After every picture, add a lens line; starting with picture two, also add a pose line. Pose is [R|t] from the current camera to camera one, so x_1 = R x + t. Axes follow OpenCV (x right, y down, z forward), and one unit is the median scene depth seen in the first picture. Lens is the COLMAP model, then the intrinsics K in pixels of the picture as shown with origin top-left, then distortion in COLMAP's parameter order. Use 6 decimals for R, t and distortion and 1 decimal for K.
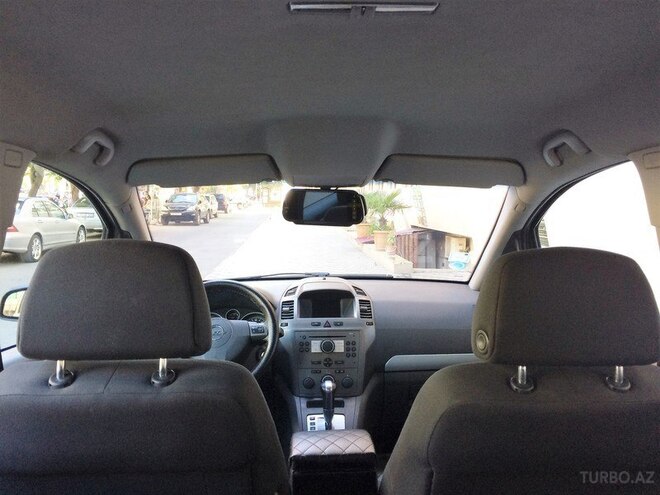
lens RADIAL K [[561.3, 0, 330.0], [0, 561.3, 247.5], [0, 0, 1]] dist [0.007843, 0.004969]
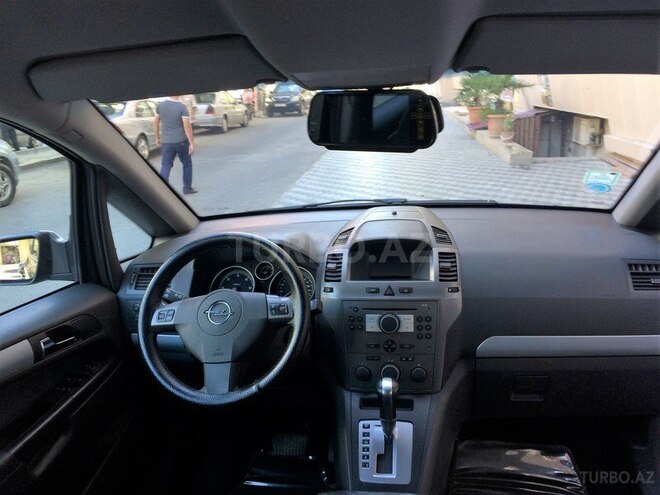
lens RADIAL K [[549.0, 0, 330.0], [0, 549.0, 247.5], [0, 0, 1]] dist [0.004308, 0.003461]
pose [[0.978477, 0.003548, -0.206326, 0.061846], [0.039253, 0.978396, 0.202981, -0.053507], [0.202589, -0.206711, 0.957198, 0.352696]]
